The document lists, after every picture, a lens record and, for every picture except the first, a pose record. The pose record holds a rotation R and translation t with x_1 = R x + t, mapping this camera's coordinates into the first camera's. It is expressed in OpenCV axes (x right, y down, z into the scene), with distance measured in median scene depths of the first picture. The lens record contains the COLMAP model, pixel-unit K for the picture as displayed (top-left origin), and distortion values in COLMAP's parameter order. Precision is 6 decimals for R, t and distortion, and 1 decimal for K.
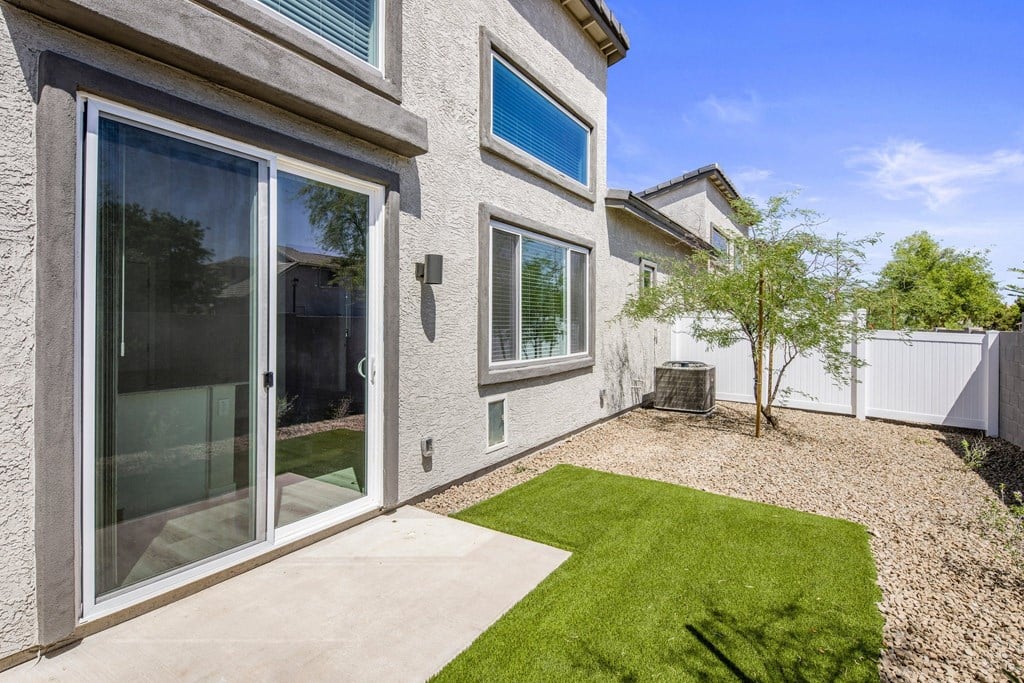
lens RADIAL K [[492.3, 0, 513.1], [0, 492.3, 330.2], [0, 0, 1]] dist [0.004247, -0.001851]
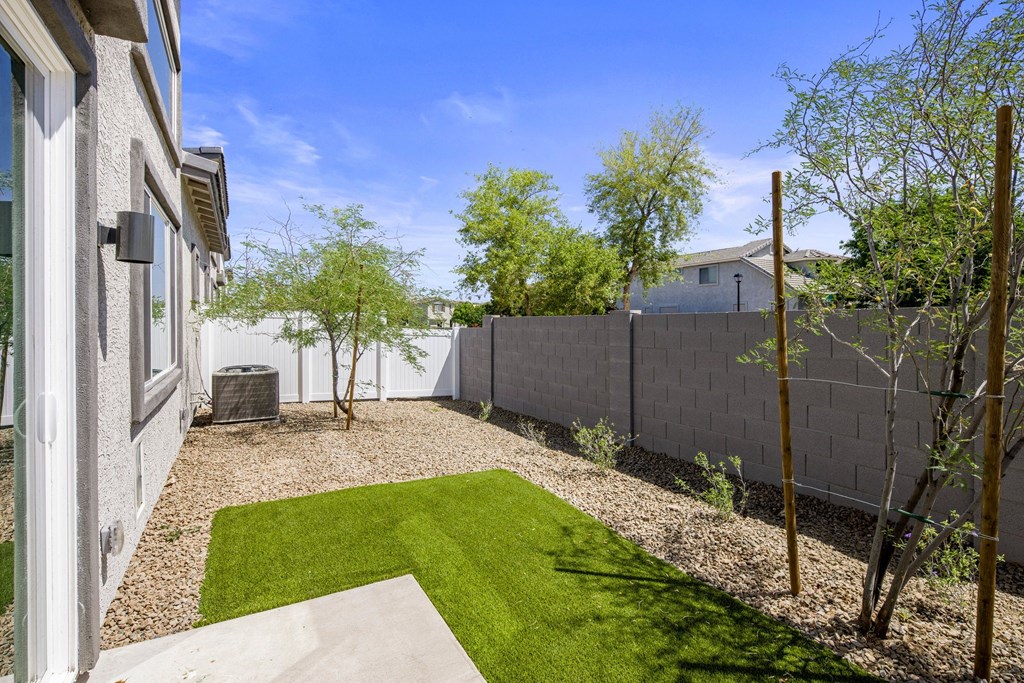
lens RADIAL K [[492.3, 0, 514.3], [0, 492.3, 332.1], [0, 0, 1]] dist [0.004247, -0.001851]
pose [[0.463618, -0.021730, 0.885769, -0.409820], [0.014309, 0.999752, 0.017037, -0.011929], [-0.885920, 0.004776, 0.463814, 0.267951]]
